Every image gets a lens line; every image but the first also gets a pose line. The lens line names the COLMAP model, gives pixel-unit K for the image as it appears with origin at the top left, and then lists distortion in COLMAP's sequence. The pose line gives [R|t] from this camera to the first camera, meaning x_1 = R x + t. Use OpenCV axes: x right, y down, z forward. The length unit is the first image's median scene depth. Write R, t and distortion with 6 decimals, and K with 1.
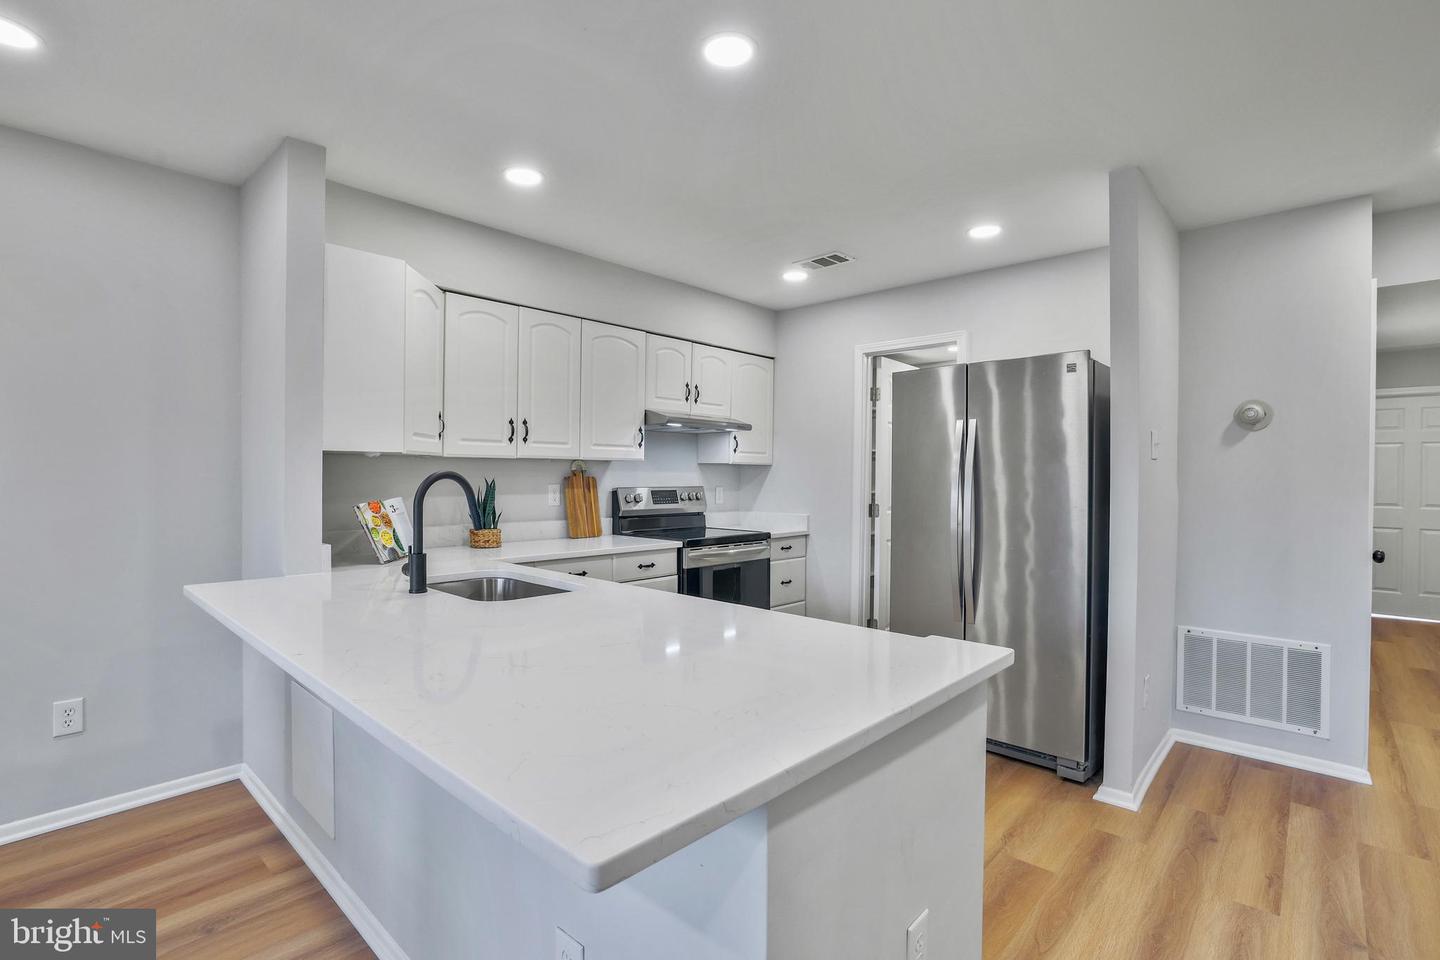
lens RADIAL K [[668.3, 0, 711.1], [0, 668.3, 478.3], [0, 0, 1]] dist [-0.057226, 0.021047]
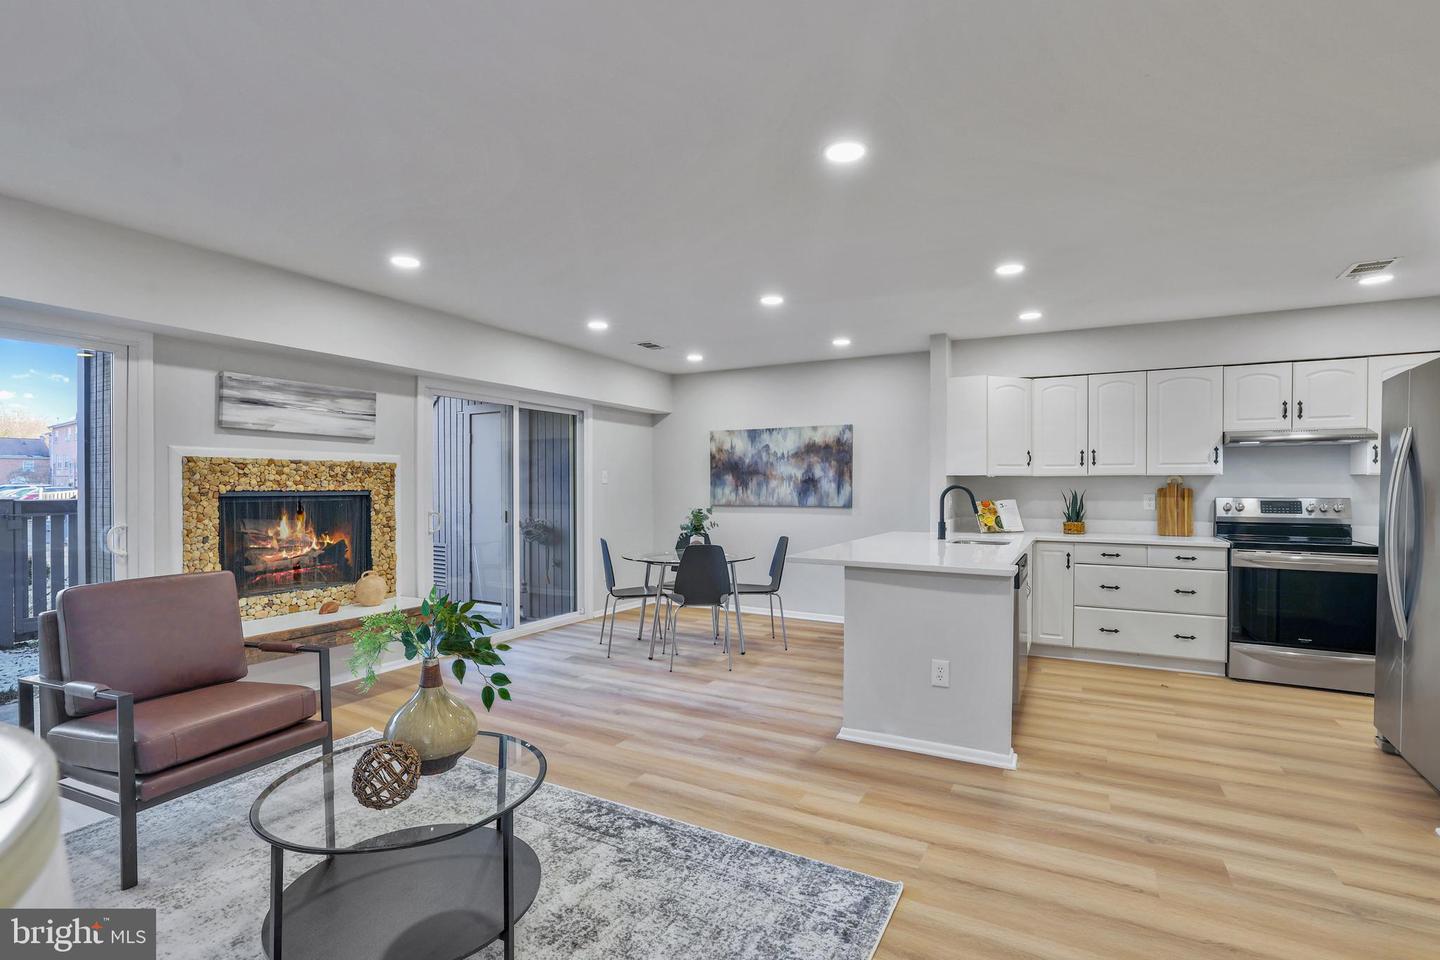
lens RADIAL K [[668.3, 0, 709.0], [0, 668.3, 485.6], [0, 0, 1]] dist [-0.057226, 0.021047]
pose [[0.225236, -0.004330, -0.974295, 0.836599], [-0.005024, 0.999972, -0.005605, 0.004076], [0.974291, 0.006158, 0.225208, -0.150433]]
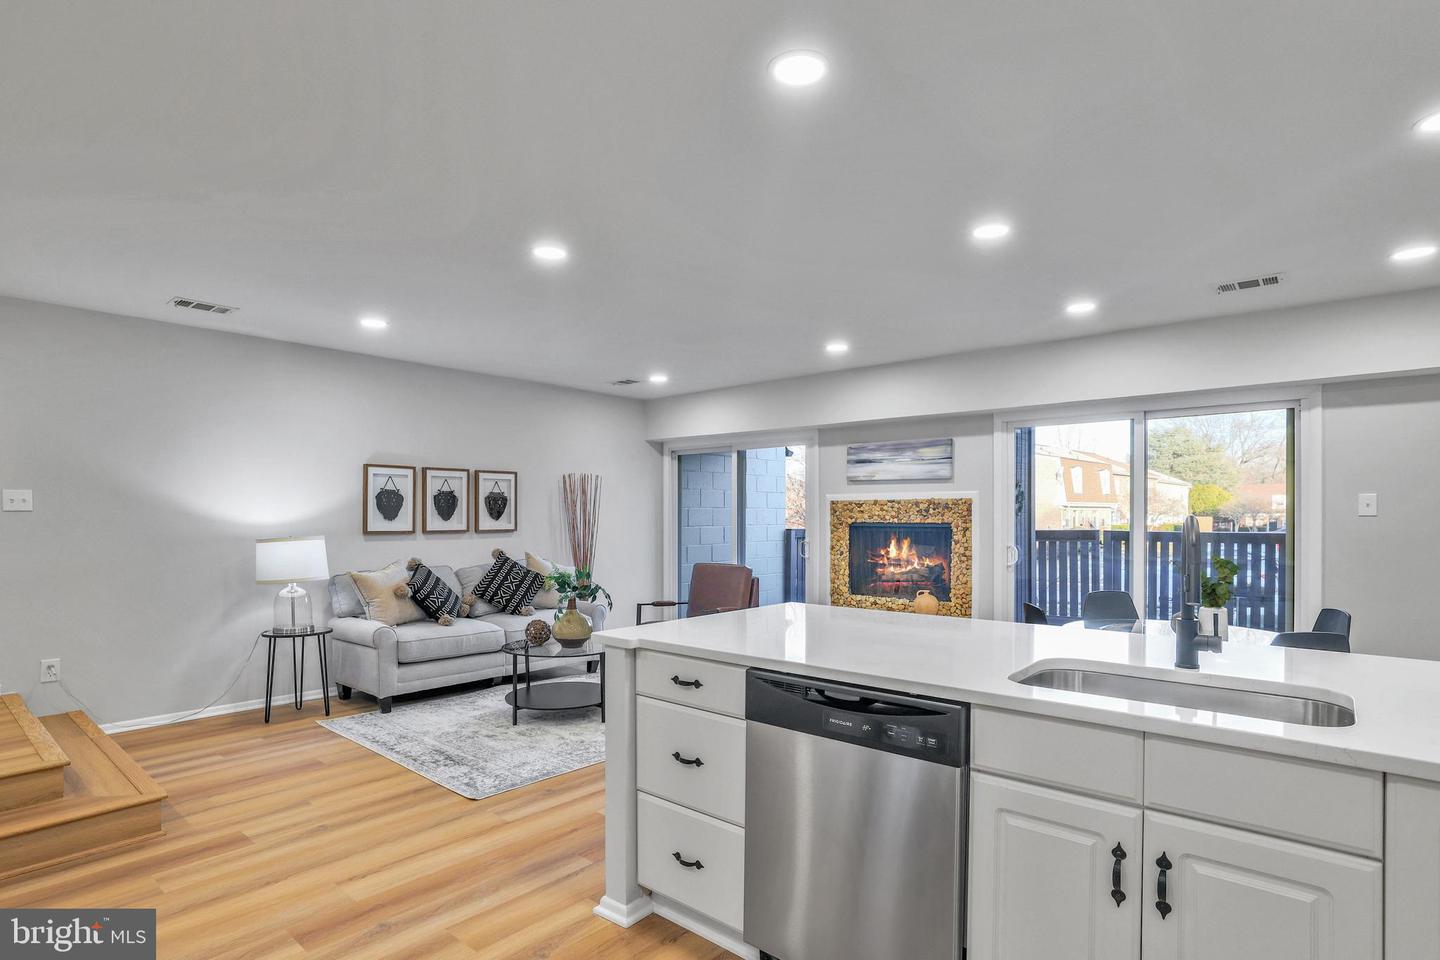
lens RADIAL K [[717.2, 0, 729.9], [0, 717.2, 524.1], [0, 0, 1]] dist [-0.024918, 0.001986]
pose [[-0.998915, -0.005501, -0.046245, 0.086645], [-0.006127, 0.999891, 0.013415, -0.005544], [0.046166, 0.013684, -0.998840, 0.968376]]
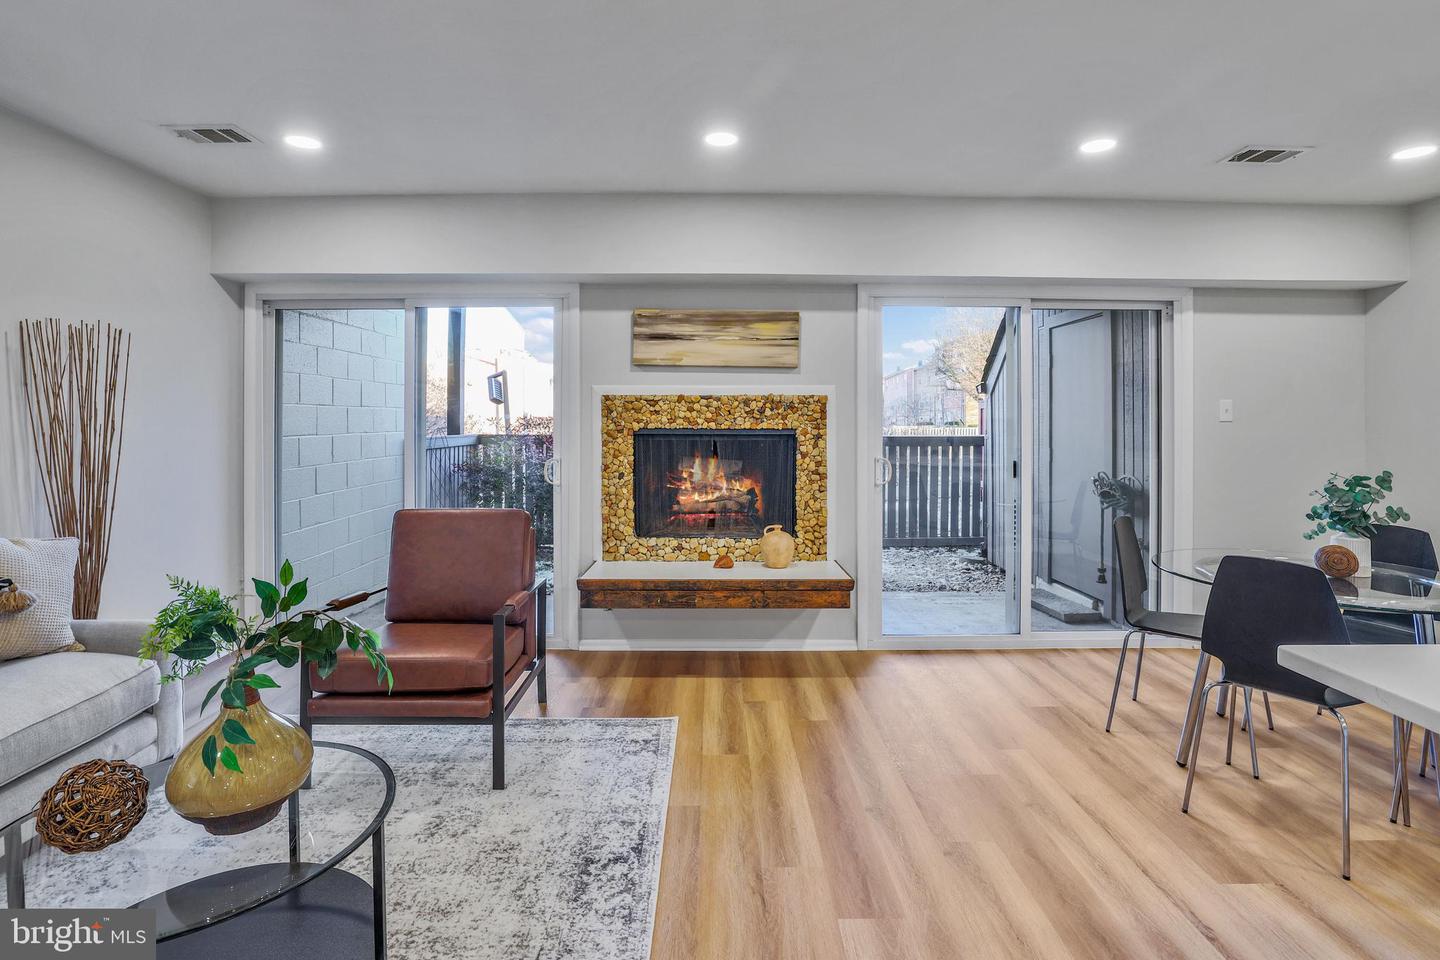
lens RADIAL K [[693.8, 0, 712.5], [0, 693.8, 418.6], [0, 0, 1]] dist [-0.044004, 0.008825]
pose [[-0.736146, -0.010500, -0.676741, 0.354621], [-0.010285, 0.999938, -0.004327, -0.000725], [0.676744, 0.003774, -0.736208, 0.202272]]
